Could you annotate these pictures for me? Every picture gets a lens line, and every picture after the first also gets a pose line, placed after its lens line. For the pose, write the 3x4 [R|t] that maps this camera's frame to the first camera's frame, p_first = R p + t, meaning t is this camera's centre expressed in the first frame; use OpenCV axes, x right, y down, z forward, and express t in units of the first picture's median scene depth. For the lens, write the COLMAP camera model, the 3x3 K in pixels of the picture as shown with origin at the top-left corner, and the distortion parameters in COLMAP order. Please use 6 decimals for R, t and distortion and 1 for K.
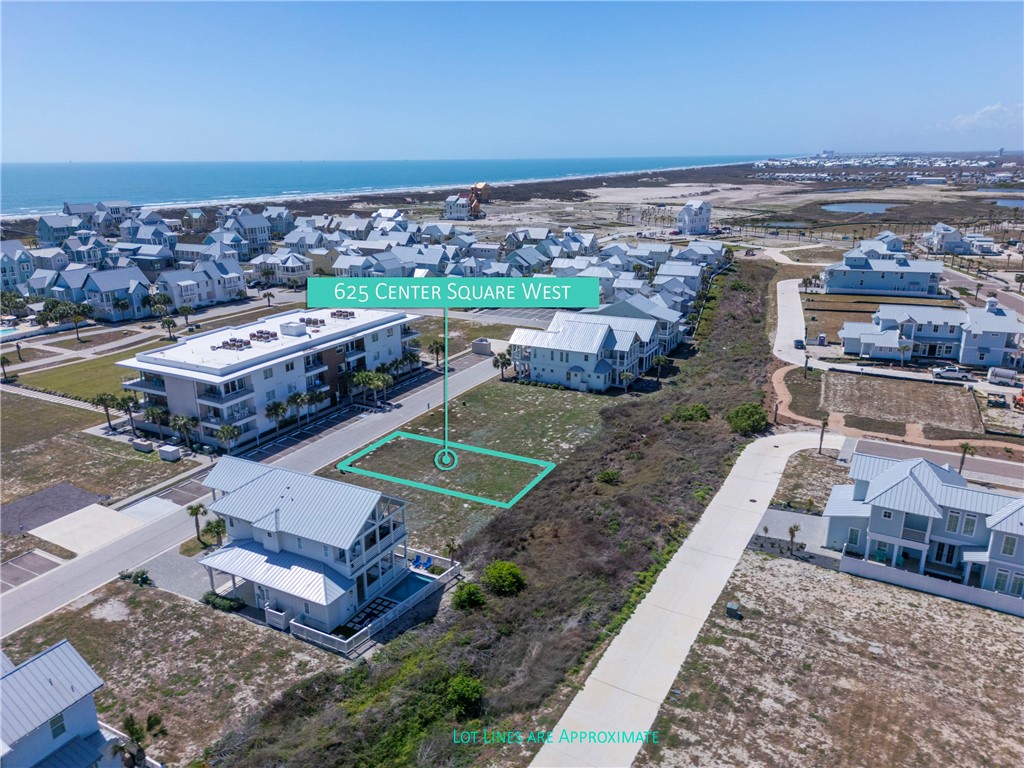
lens RADIAL K [[716.0, 0, 511.8], [0, 716.0, 378.3], [0, 0, 1]] dist [0.086450, -0.092082]
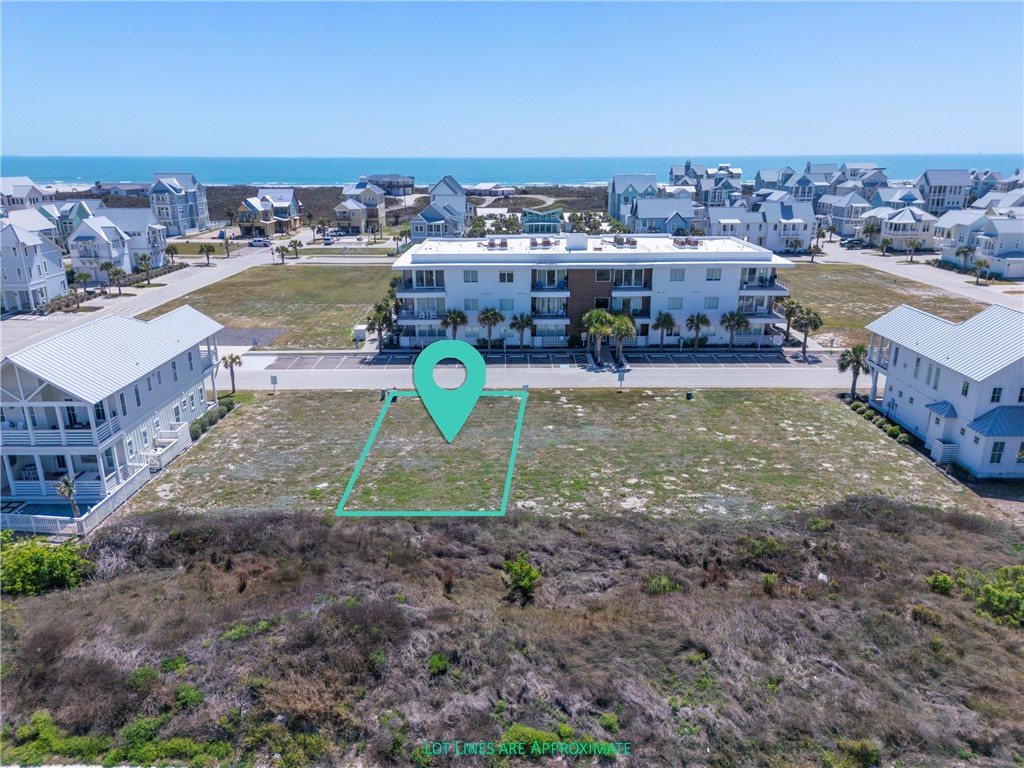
lens RADIAL K [[716.0, 0, 511.8], [0, 716.0, 378.3], [0, 0, 1]] dist [0.086450, -0.092082]
pose [[0.471912, 0.270250, -0.839205, 0.378323], [-0.261728, 0.951894, 0.159362, -0.036593], [0.841901, 0.144439, 0.519942, 0.610137]]
